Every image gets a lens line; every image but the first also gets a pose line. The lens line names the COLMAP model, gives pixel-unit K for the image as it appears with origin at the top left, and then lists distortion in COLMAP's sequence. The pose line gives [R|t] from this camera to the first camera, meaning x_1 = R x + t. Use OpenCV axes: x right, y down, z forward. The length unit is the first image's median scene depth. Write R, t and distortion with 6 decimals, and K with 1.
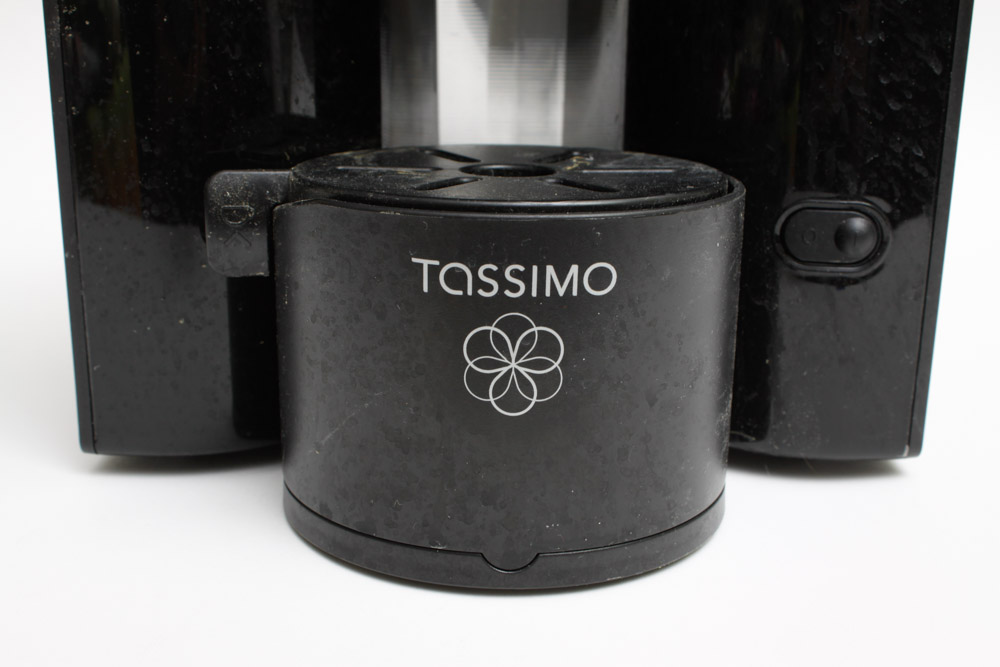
lens RADIAL K [[1313.7, 0, 505.0], [0, 1313.7, 334.9], [0, 0, 1]] dist [-0.108118, 0.000000]
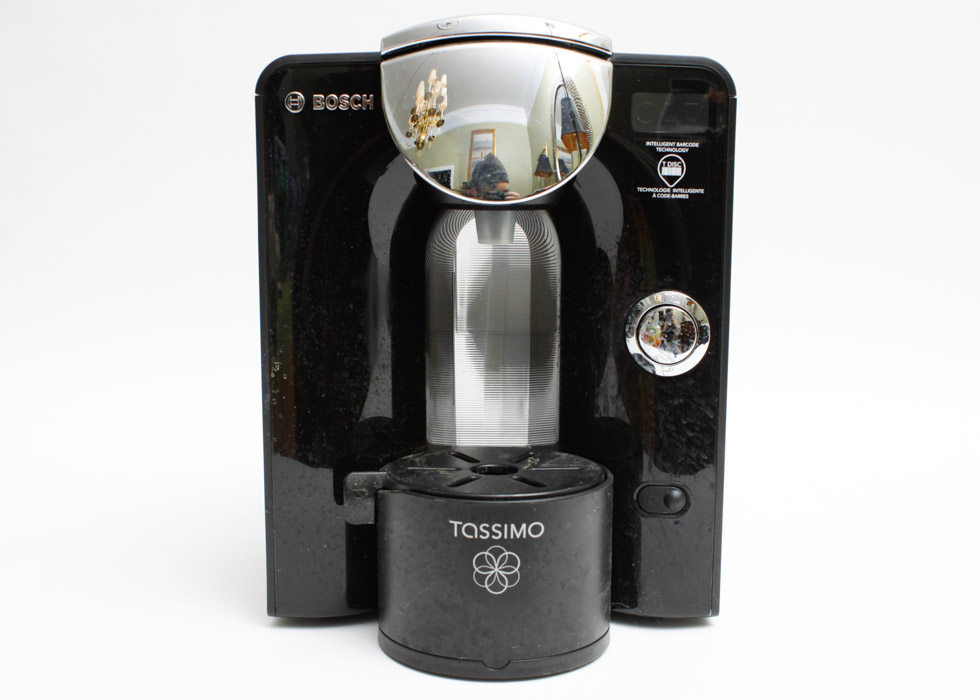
lens RADIAL K [[1223.8, 0, 484.6], [0, 1223.8, 349.8], [0, 0, 1]] dist [-0.120137, 0.000000]
pose [[0.999853, -0.008592, -0.014844, 0.016892], [0.006374, 0.989638, -0.143447, -0.041214], [0.015922, 0.143331, 0.989547, -0.887300]]
